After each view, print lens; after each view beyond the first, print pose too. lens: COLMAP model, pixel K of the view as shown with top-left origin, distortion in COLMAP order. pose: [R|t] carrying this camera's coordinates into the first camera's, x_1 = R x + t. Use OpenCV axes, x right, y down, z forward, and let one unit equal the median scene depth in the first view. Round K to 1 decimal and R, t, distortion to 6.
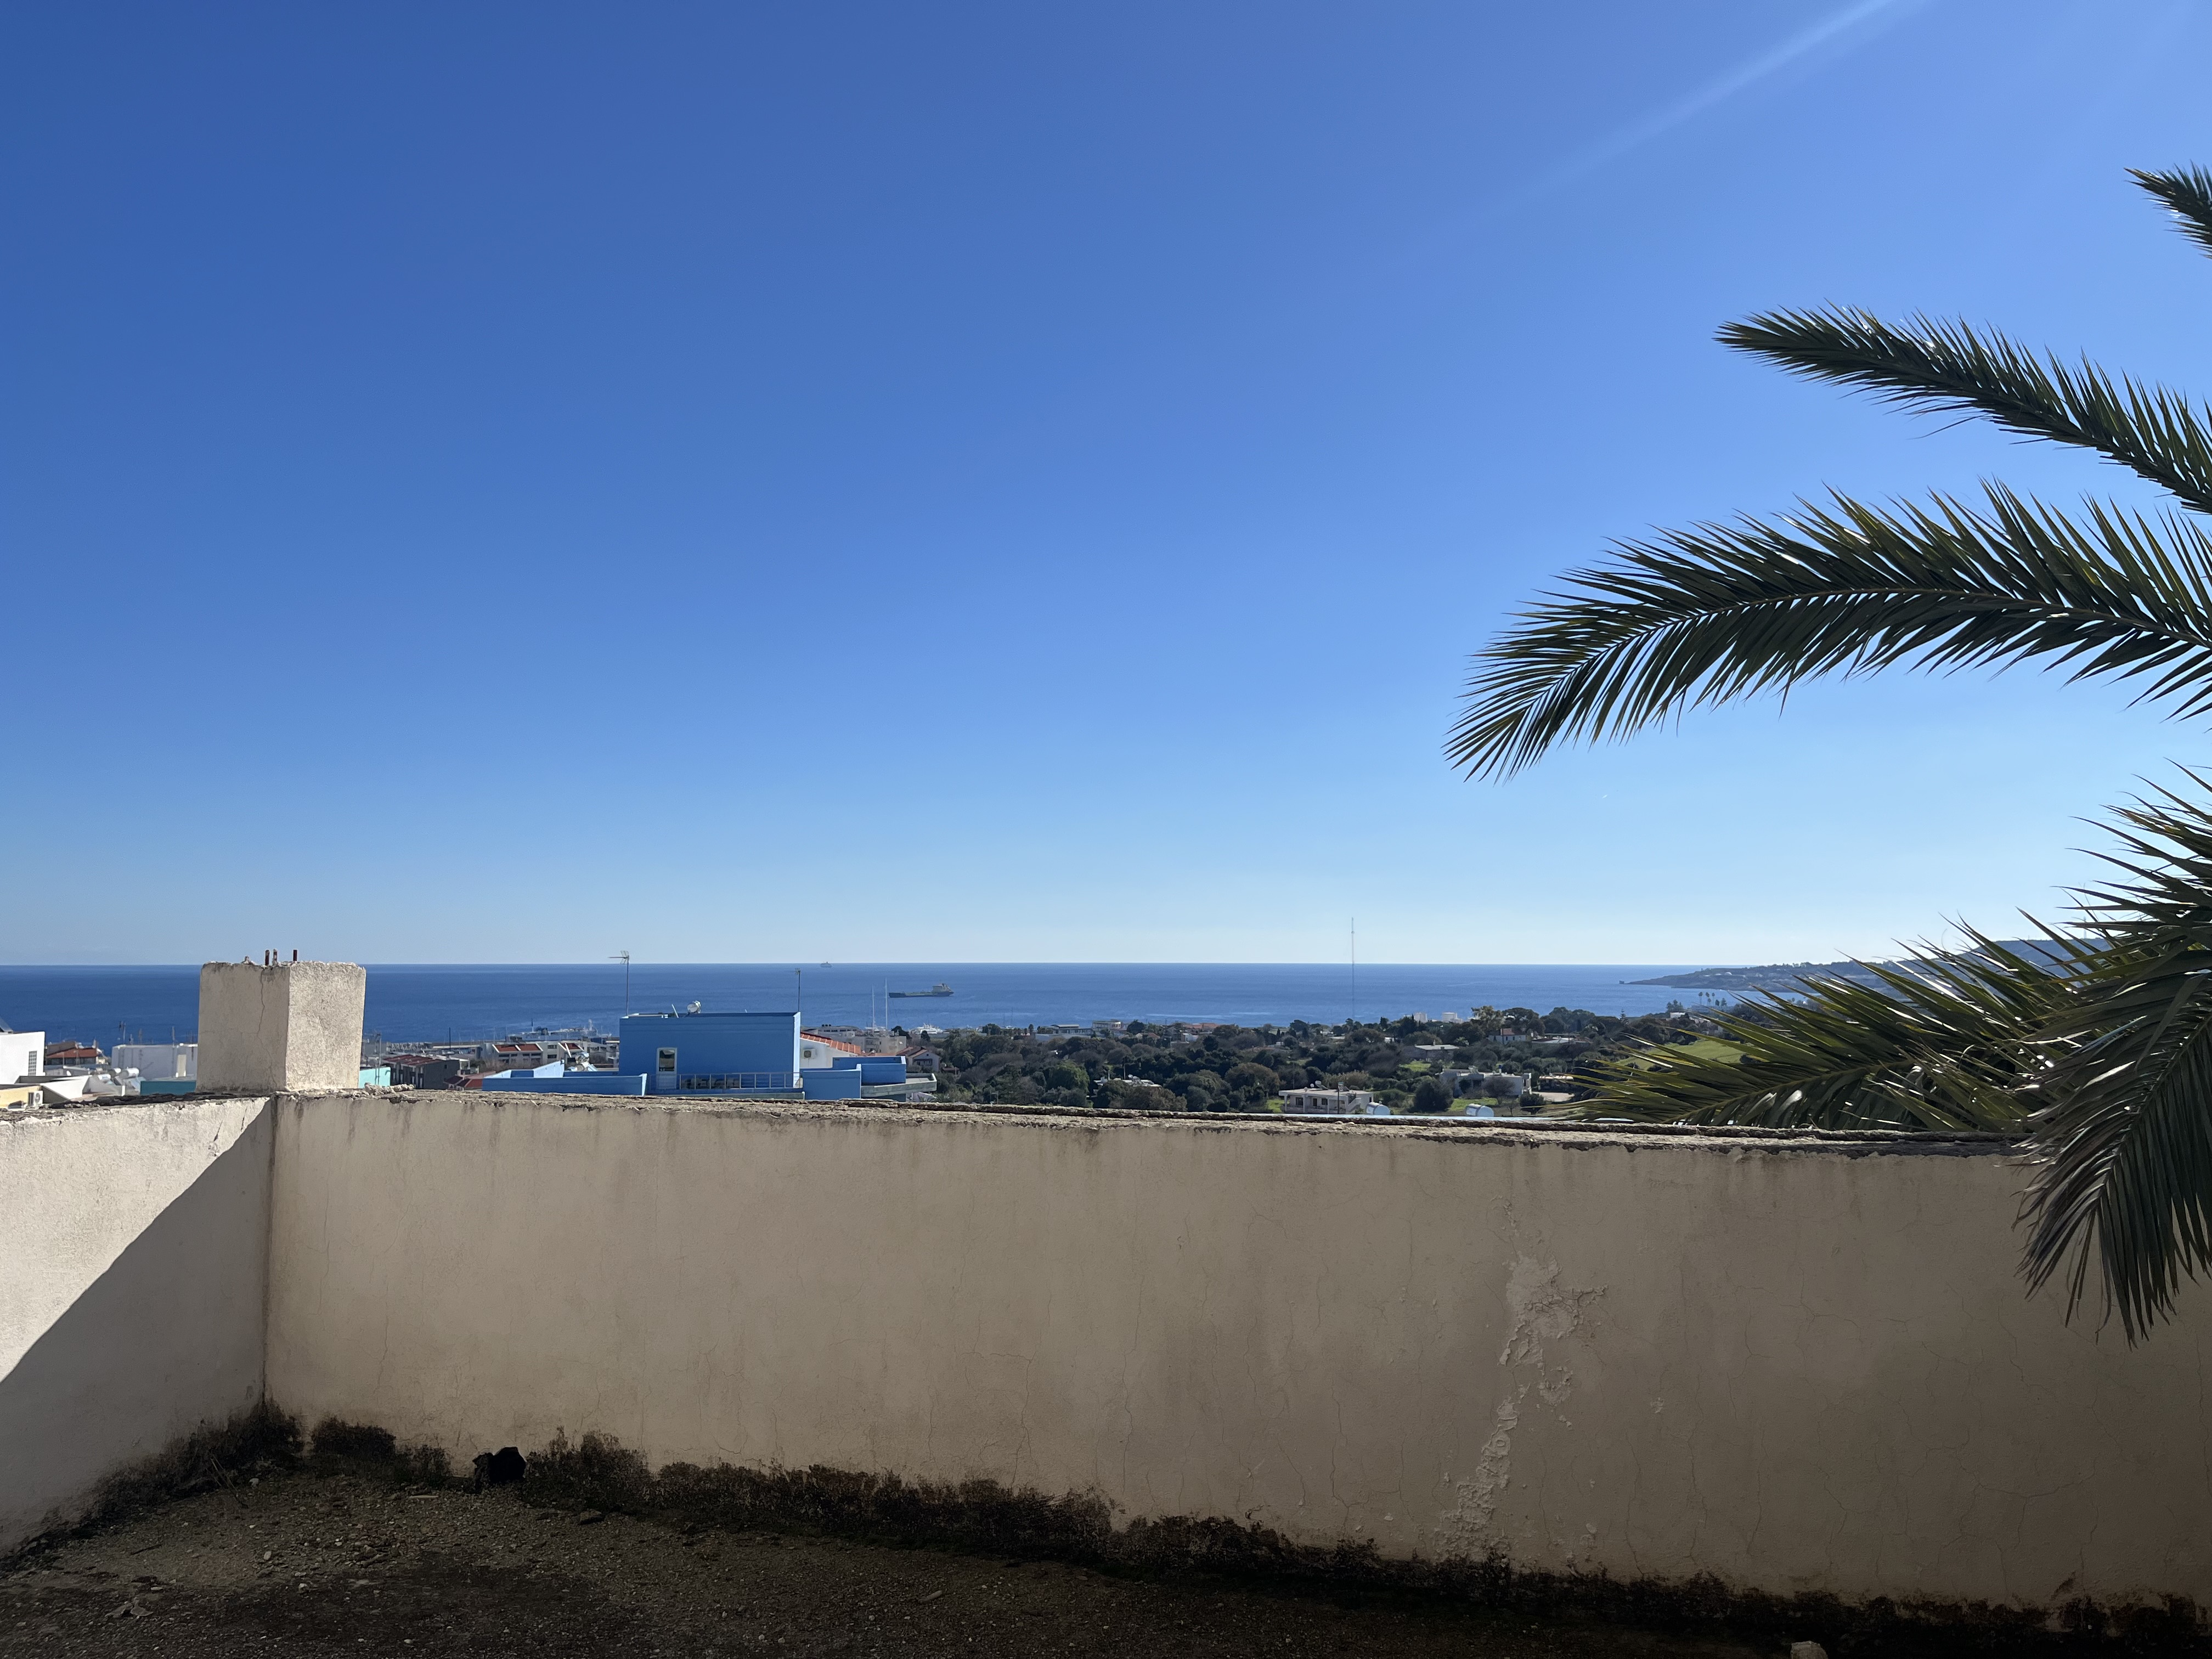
lens RADIAL K [[1792.8, 0, 1112.9], [0, 1792.8, 867.9], [0, 0, 1]] dist [0.112224, -0.205909]
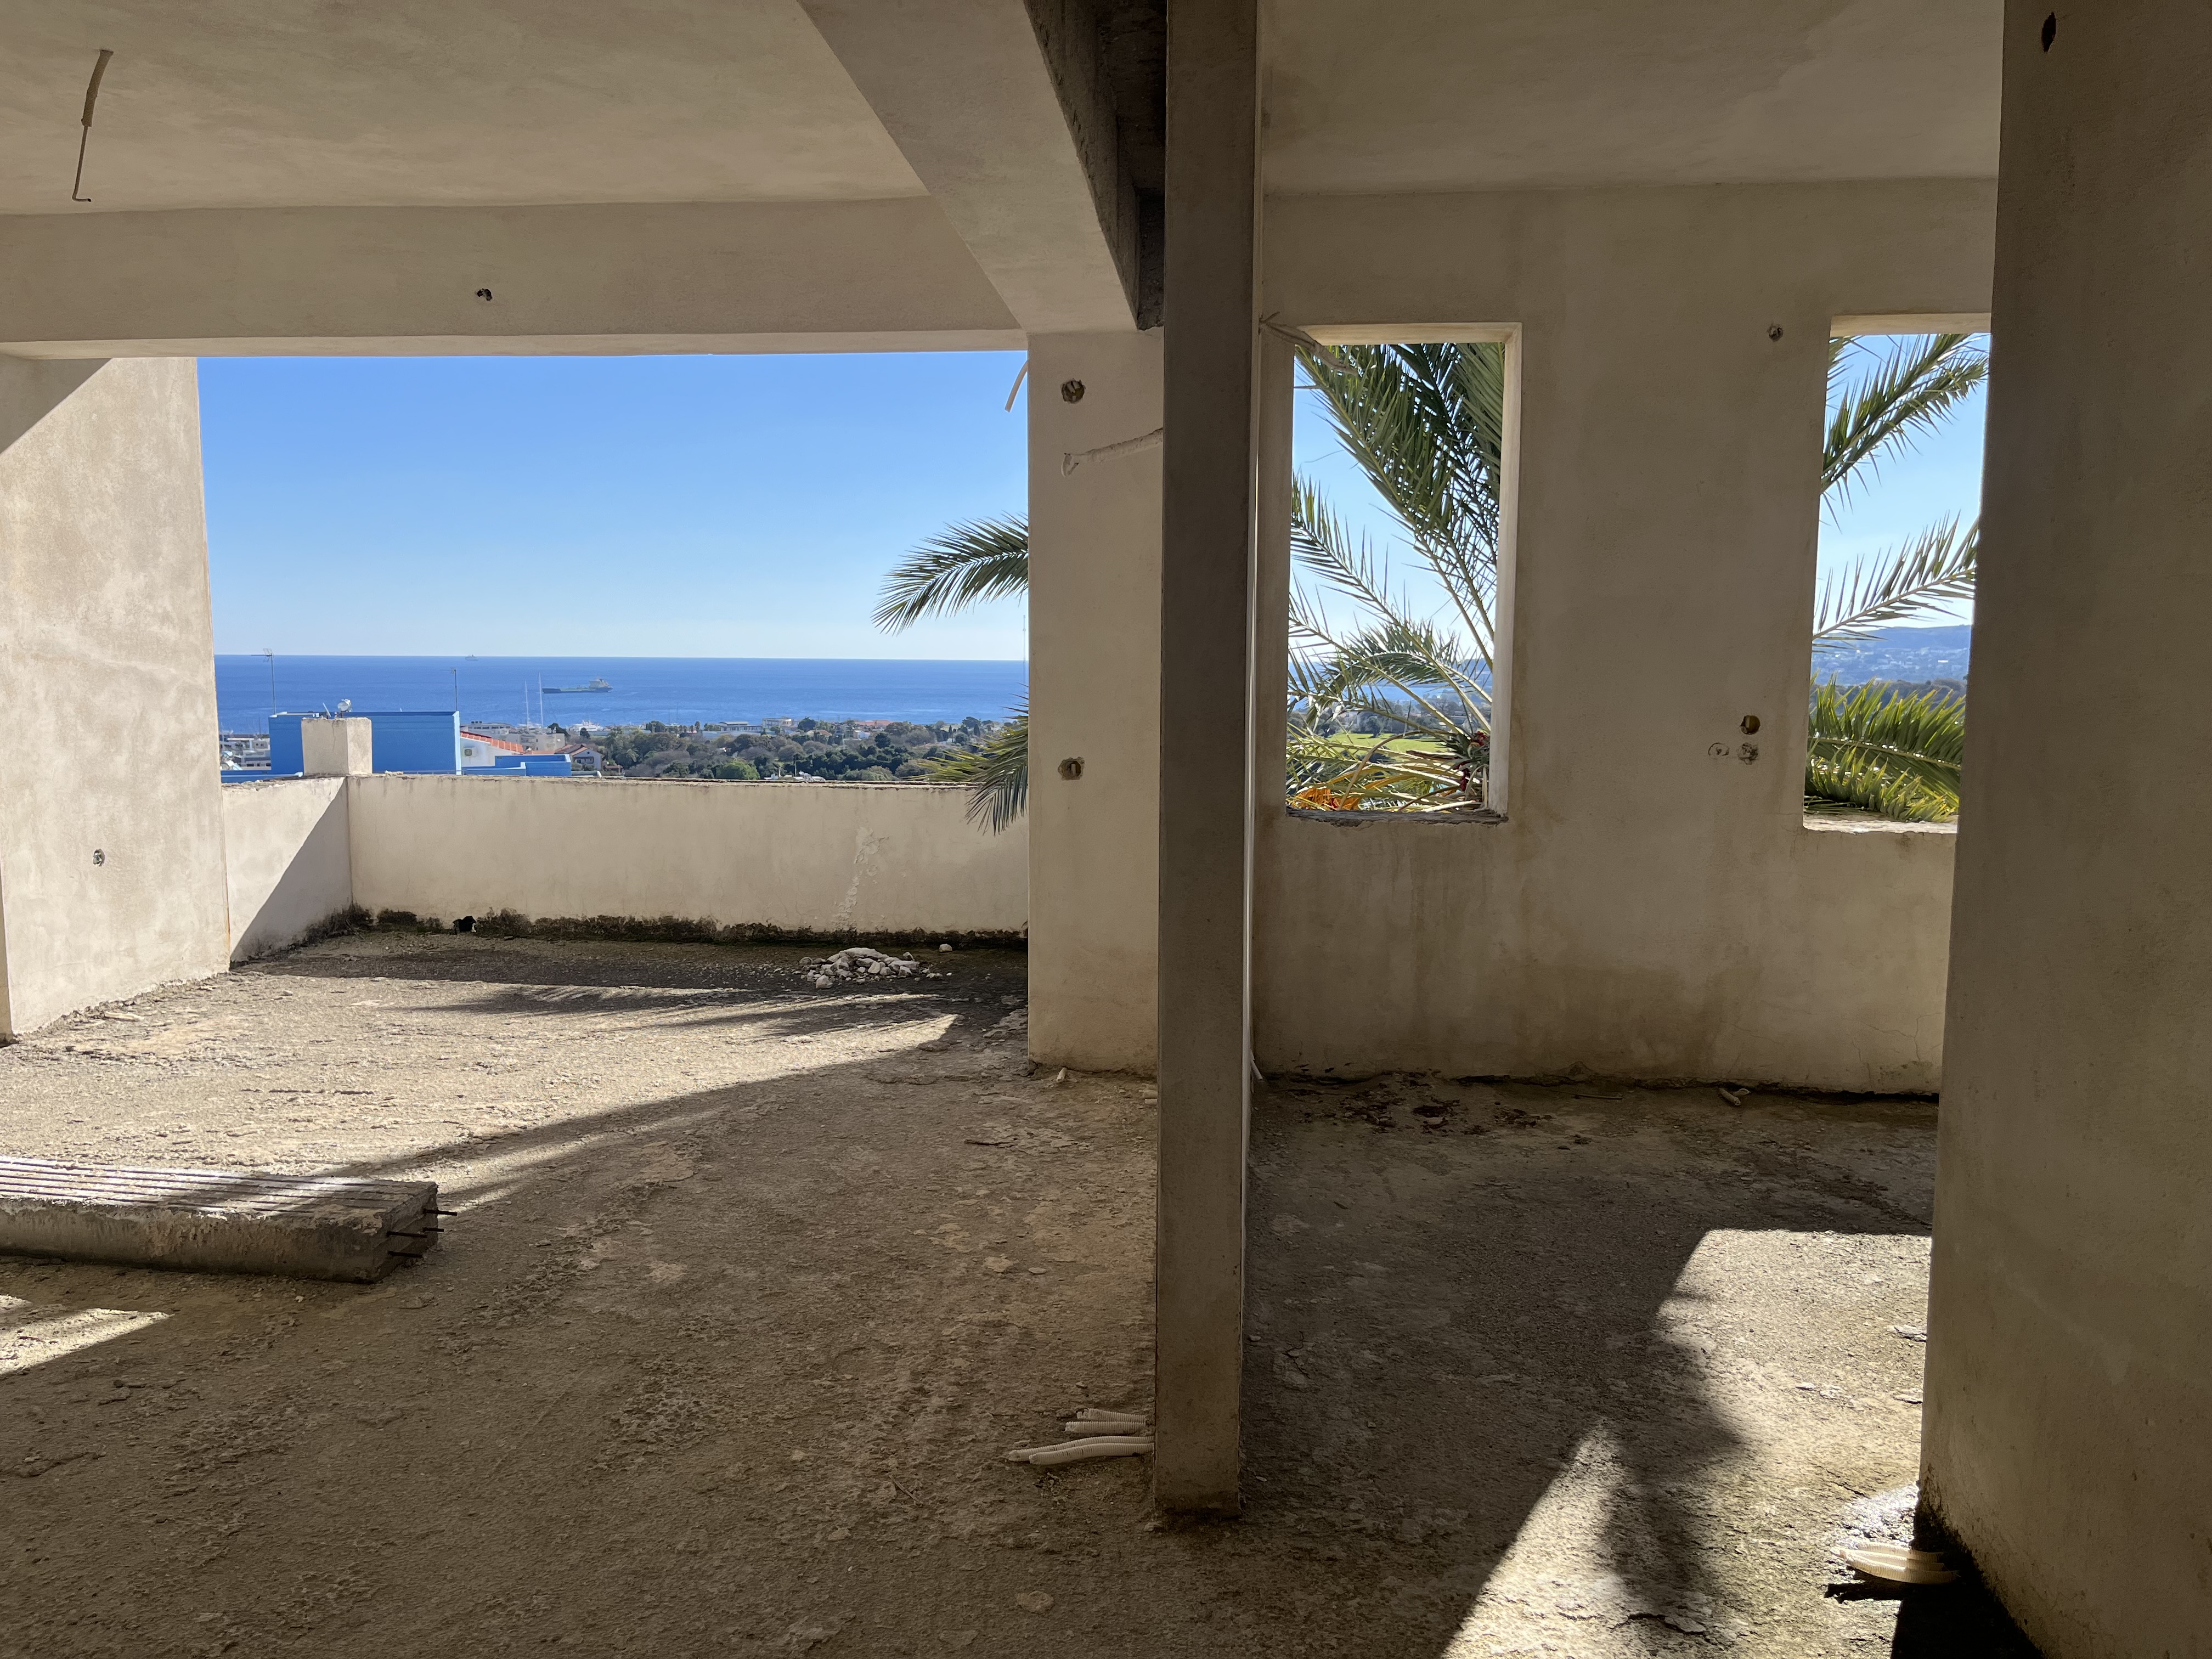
lens RADIAL K [[1792.8, 0, 1112.9], [0, 1792.8, 867.9], [0, 0, 1]] dist [0.112224, -0.205909]
pose [[0.983783, -0.019045, 0.178348, 0.072981], [-0.011177, 0.985905, 0.166934, -0.132245], [-0.179013, -0.166220, 0.969704, -1.212682]]
